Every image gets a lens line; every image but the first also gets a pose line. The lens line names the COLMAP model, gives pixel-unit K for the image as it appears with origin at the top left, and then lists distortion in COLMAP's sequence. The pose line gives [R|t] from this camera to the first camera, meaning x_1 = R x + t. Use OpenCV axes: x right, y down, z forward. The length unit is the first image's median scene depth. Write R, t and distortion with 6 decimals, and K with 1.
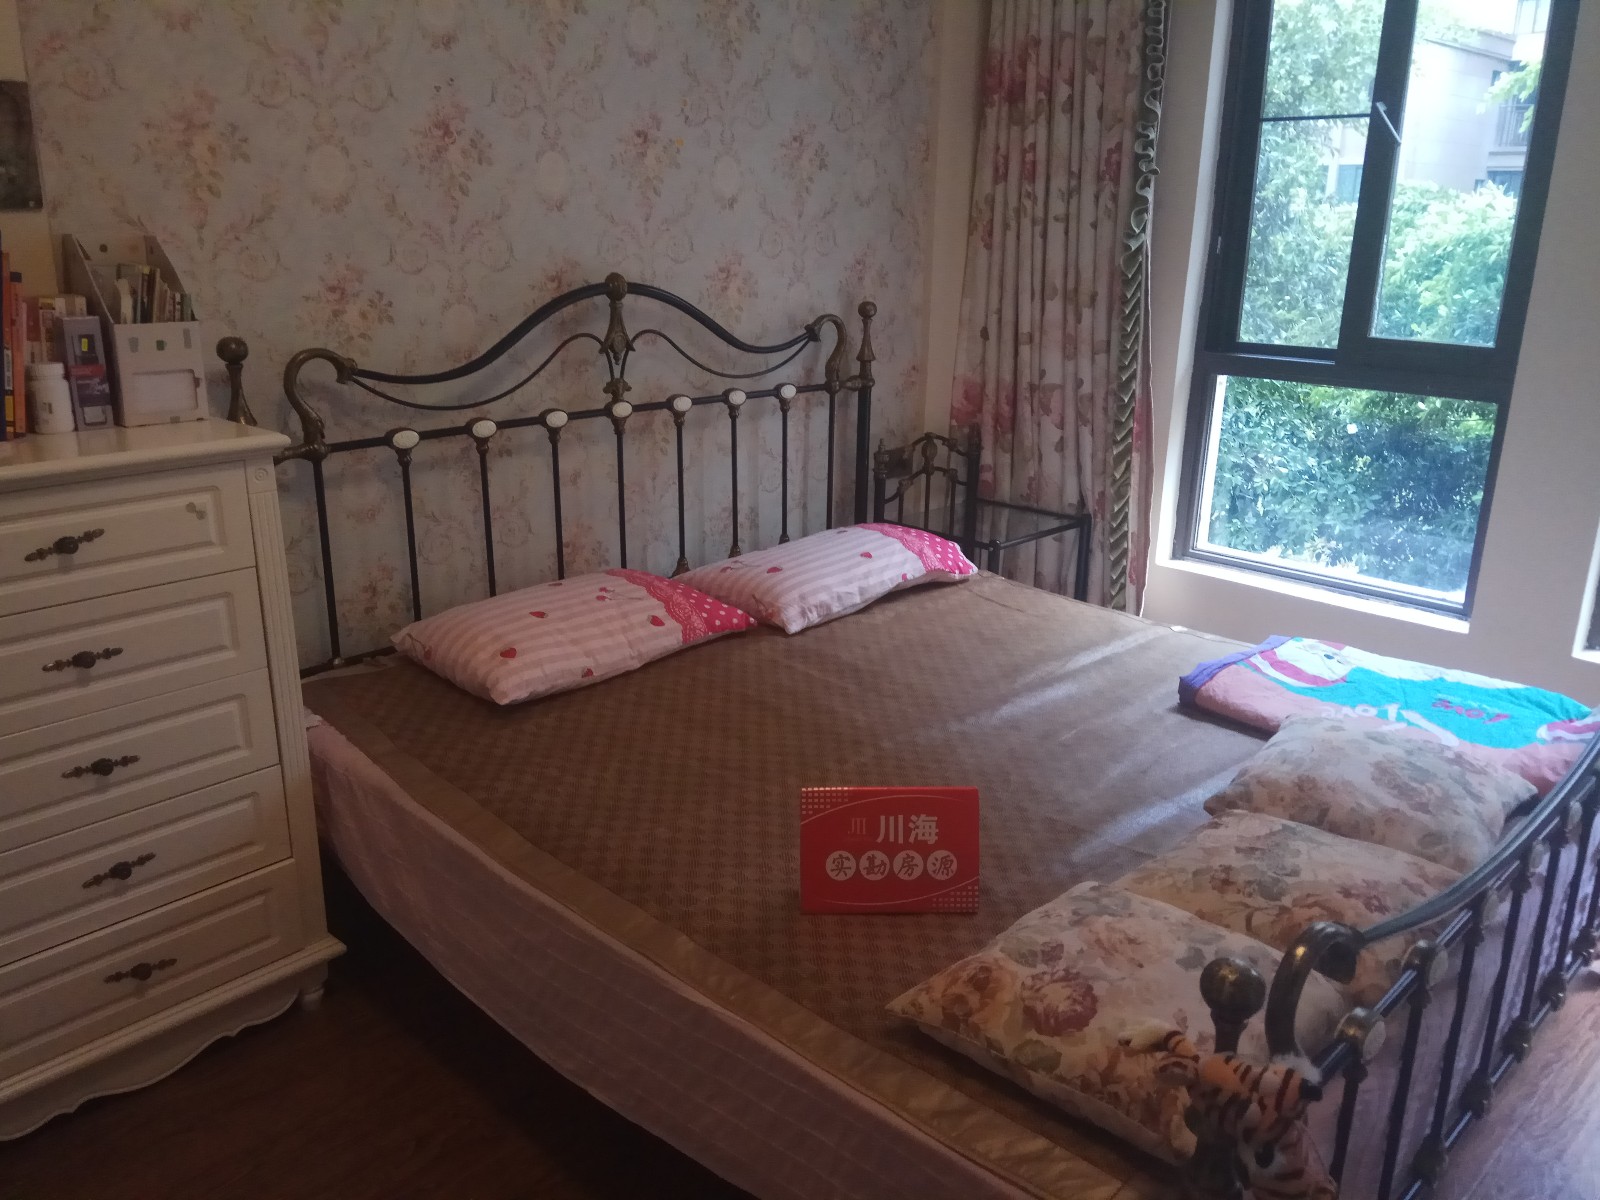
lens RADIAL K [[1275.7, 0, 799.8], [0, 1275.7, 665.3], [0, 0, 1]] dist [0.077498, -0.124936]
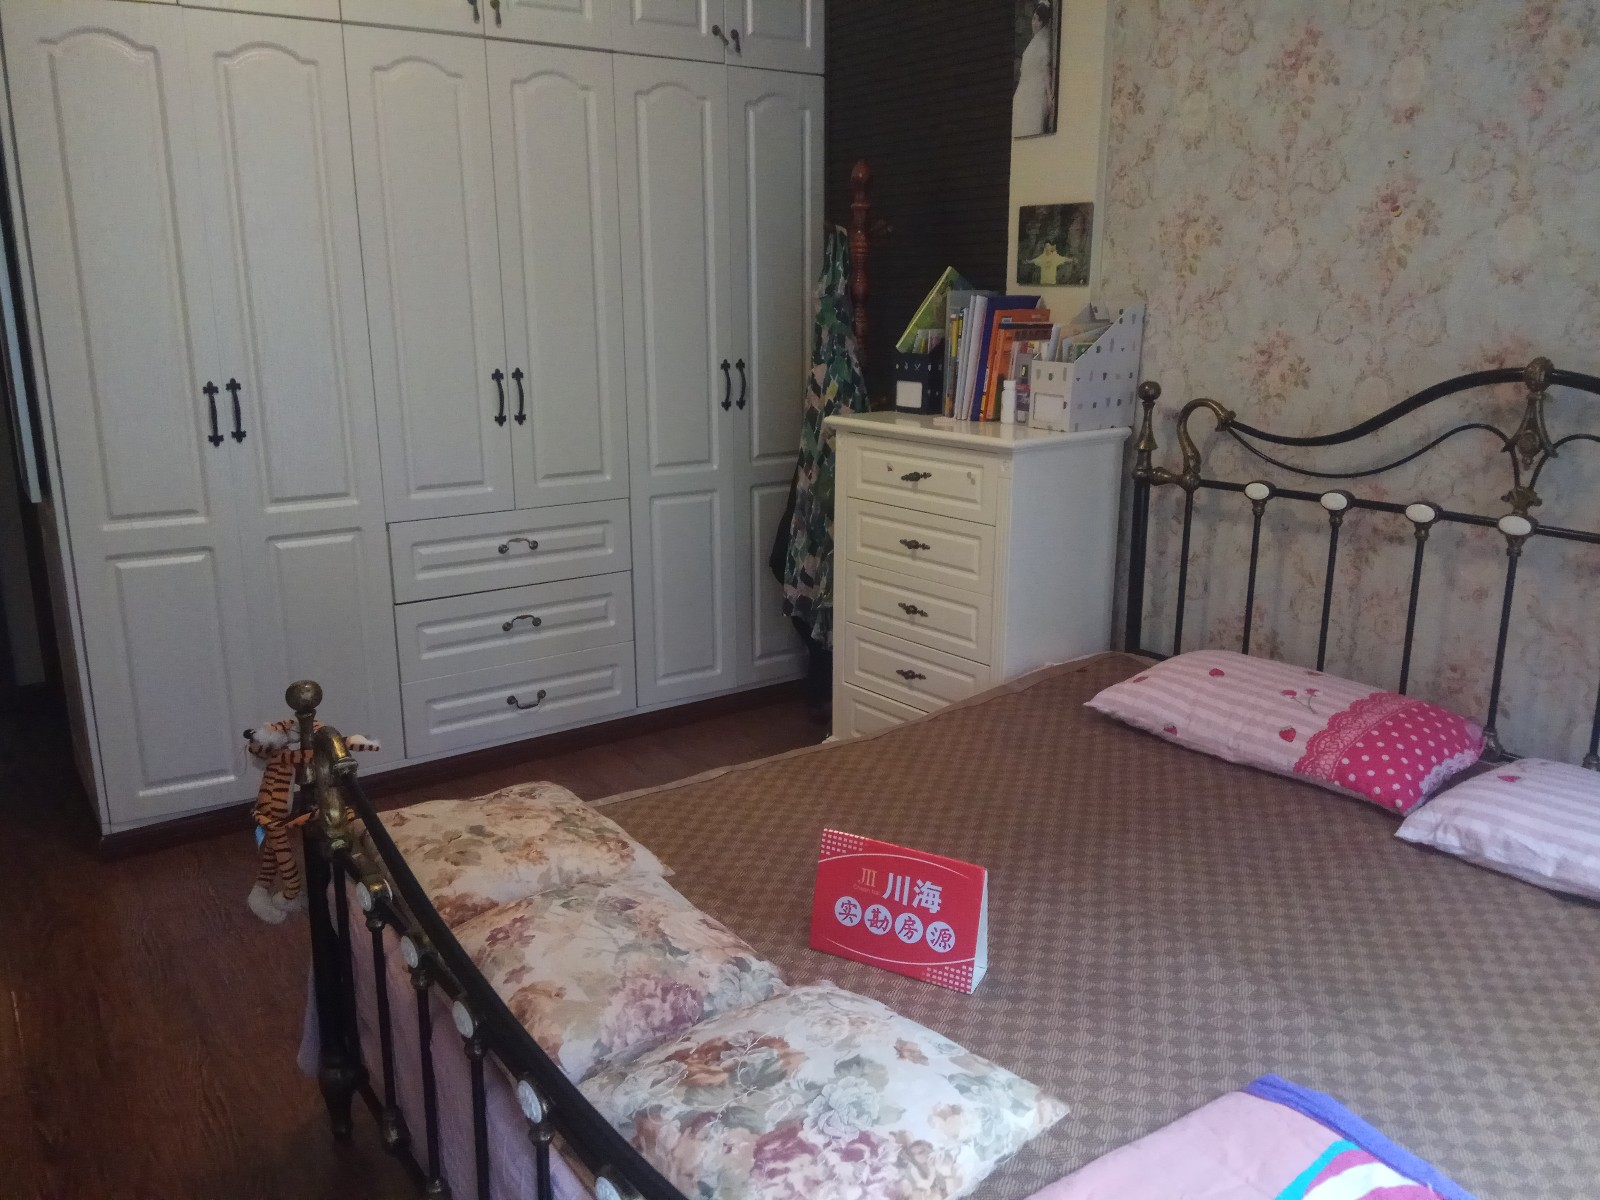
lens RADIAL K [[1353.7, 0, 800.7], [0, 1353.7, 603.2], [0, 0, 1]] dist [0.296551, -0.332762]
pose [[-0.193893, 0.228923, -0.953939, 0.922821], [-0.332325, 0.899573, 0.283424, -0.300118], [0.923020, 0.371972, -0.098344, 0.807636]]
